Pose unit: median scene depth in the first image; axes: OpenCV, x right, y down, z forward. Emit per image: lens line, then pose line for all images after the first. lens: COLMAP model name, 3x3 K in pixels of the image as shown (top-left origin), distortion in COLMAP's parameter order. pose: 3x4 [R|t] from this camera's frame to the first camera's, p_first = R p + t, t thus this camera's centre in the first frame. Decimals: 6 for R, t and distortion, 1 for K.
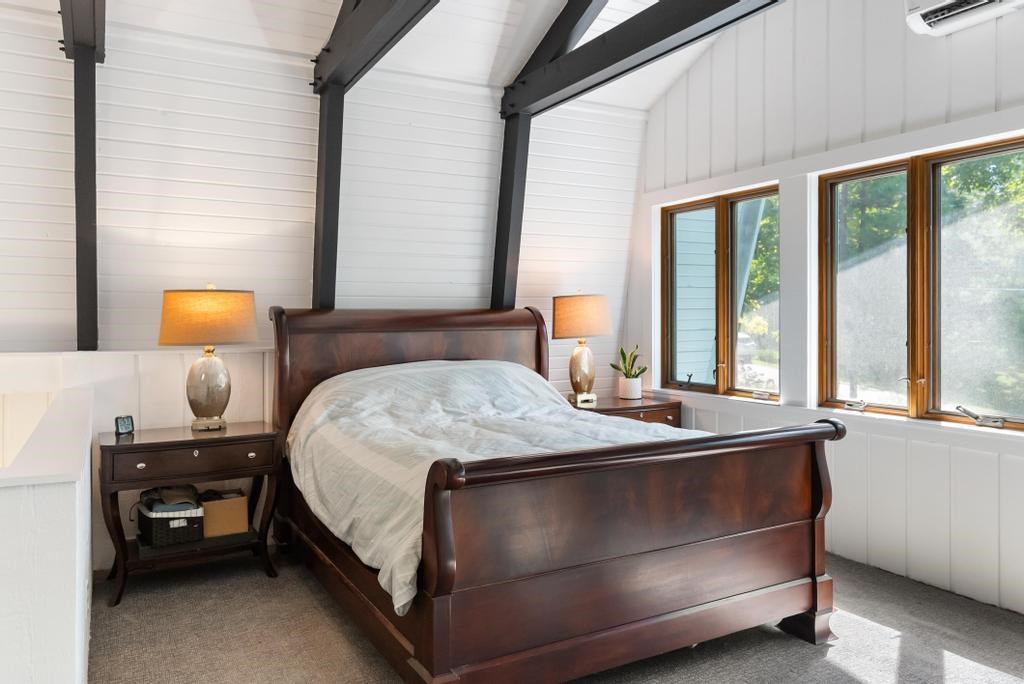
lens RADIAL K [[745.0, 0, 503.3], [0, 745.0, 318.9], [0, 0, 1]] dist [-0.019581, 0.020370]
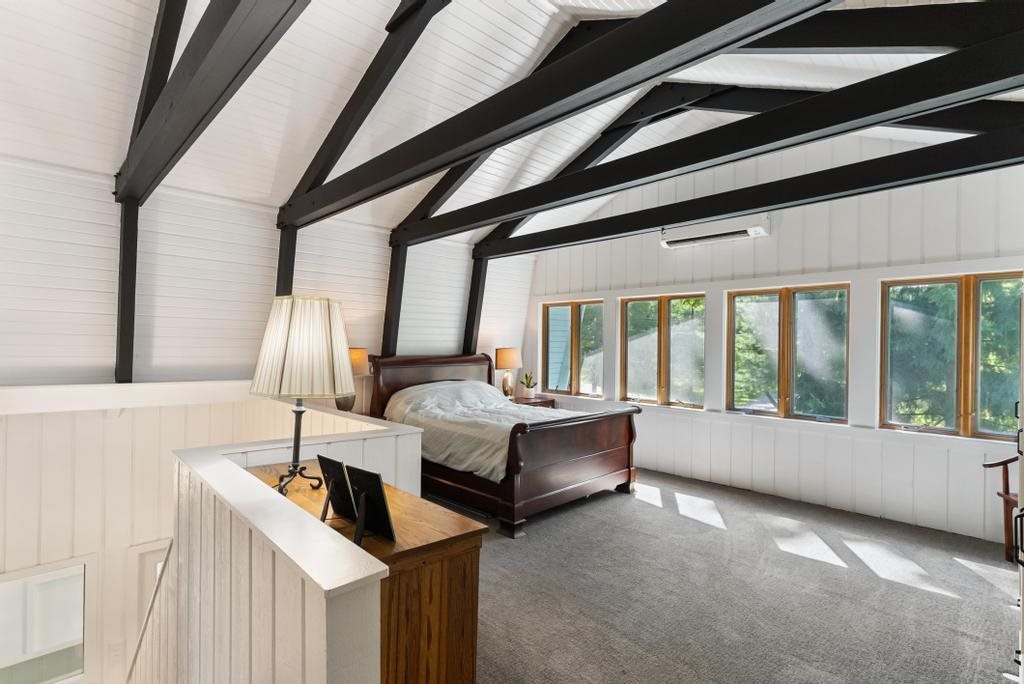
lens RADIAL K [[489.2, 0, 512.5], [0, 489.2, 344.1], [0, 0, 1]] dist [0.008714, -0.006935]
pose [[0.964565, 0.012912, 0.263531, -0.284070], [-0.013025, 0.999914, -0.001321, -0.047587], [-0.263525, -0.002158, 0.964650, -0.350451]]
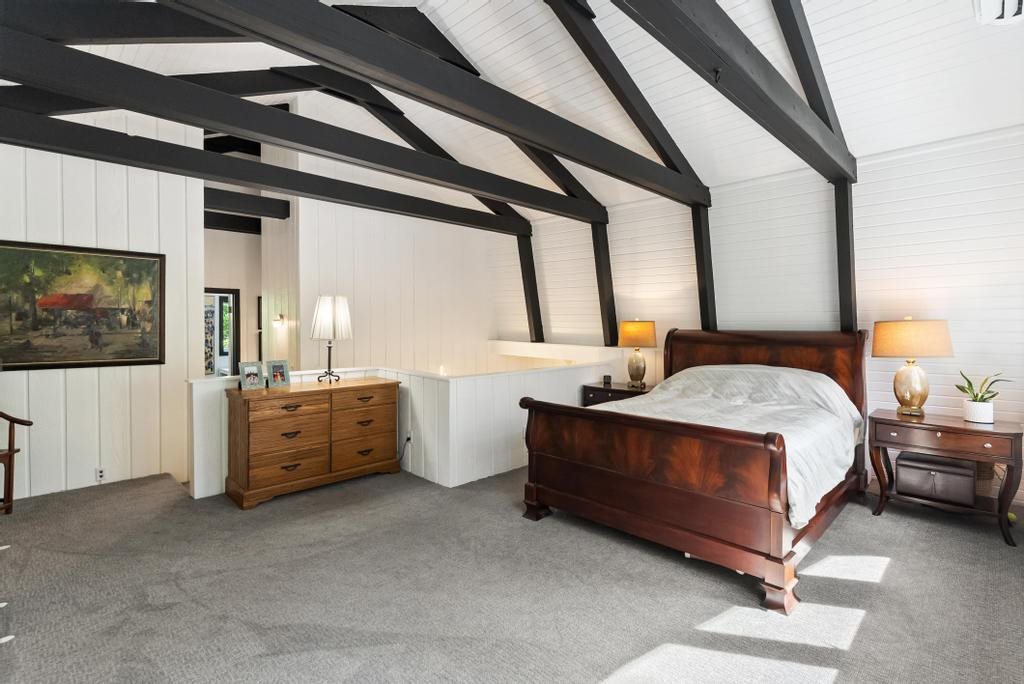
lens RADIAL K [[489.2, 0, 512.5], [0, 489.2, 332.5], [0, 0, 1]] dist [0.008714, -0.006935]
pose [[0.288407, 0.024861, -0.957185, 0.775519], [-0.001884, 0.999676, 0.025397, -0.037813], [0.957506, -0.005521, 0.288361, 0.245003]]
